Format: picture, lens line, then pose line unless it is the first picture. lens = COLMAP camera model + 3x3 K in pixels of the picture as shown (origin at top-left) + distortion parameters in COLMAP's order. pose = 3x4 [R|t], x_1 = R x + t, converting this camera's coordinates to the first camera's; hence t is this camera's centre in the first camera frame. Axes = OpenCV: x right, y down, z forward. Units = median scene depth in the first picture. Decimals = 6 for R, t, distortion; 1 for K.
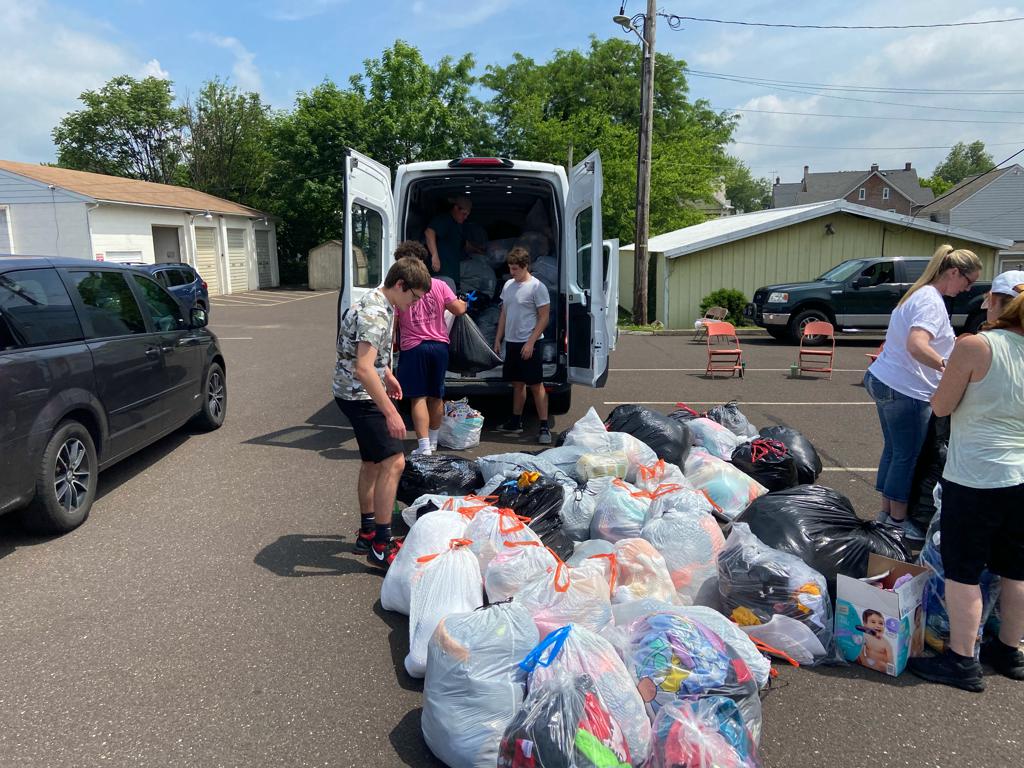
lens RADIAL K [[771.8, 0, 510.7], [0, 771.8, 384.2], [0, 0, 1]] dist [0.071915, -0.041032]
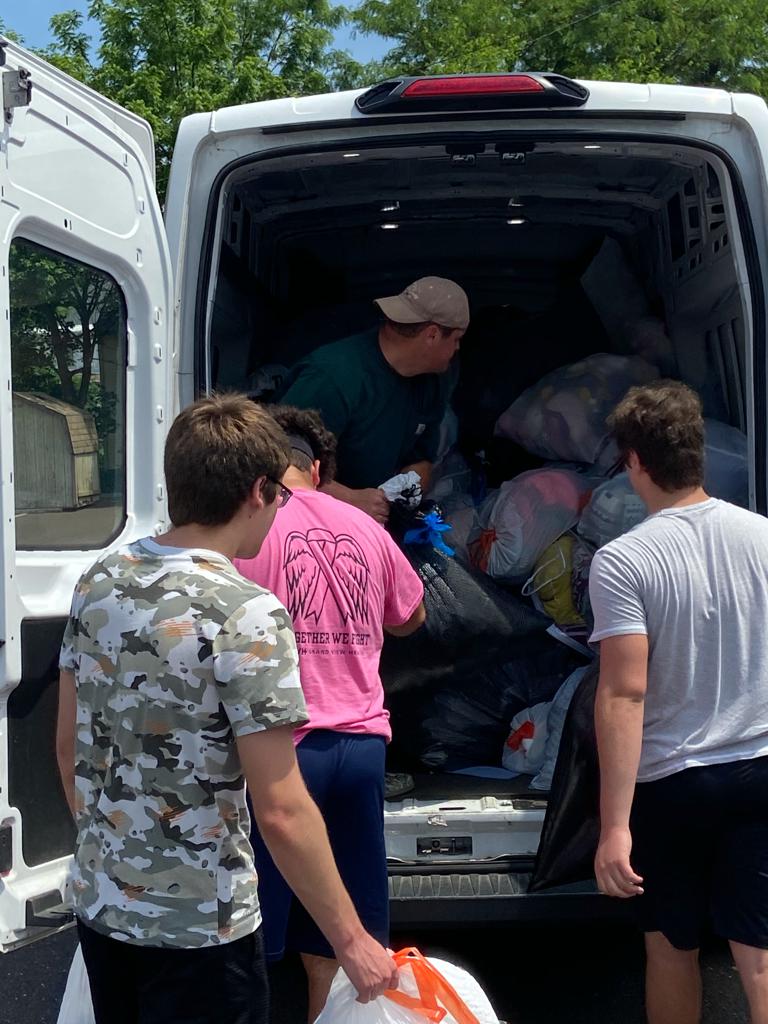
lens RADIAL K [[1749.1, 0, 379.2], [0, 1749.1, 504.6], [0, 0, 1]] dist [0.095837, 0.000000]
pose [[0.999182, -0.032450, -0.024145, -0.013431], [0.029515, 0.993121, -0.113309, -0.014237], [0.027656, 0.112504, 0.993266, 0.083198]]
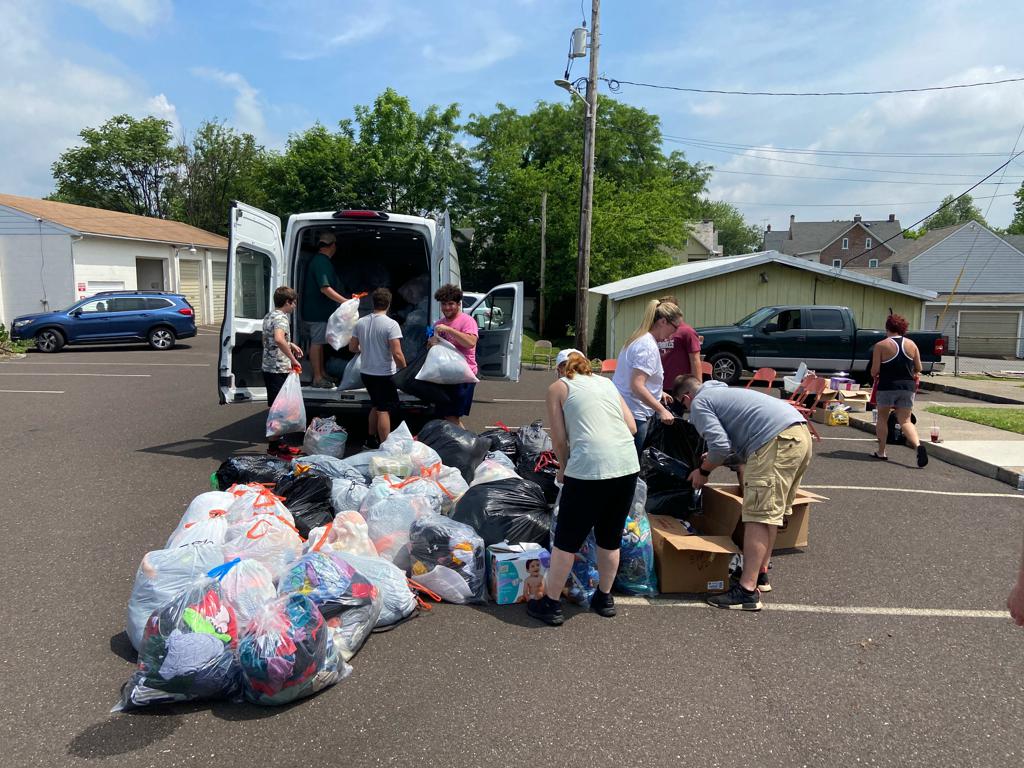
lens RADIAL K [[771.8, 0, 514.4], [0, 771.8, 380.1], [0, 0, 1]] dist [0.071915, -0.041032]
pose [[0.999699, 0.024525, 0.001130, 0.043285], [-0.024430, 0.998276, -0.053366, 0.004084], [-0.002437, 0.053323, 0.998574, -0.032964]]
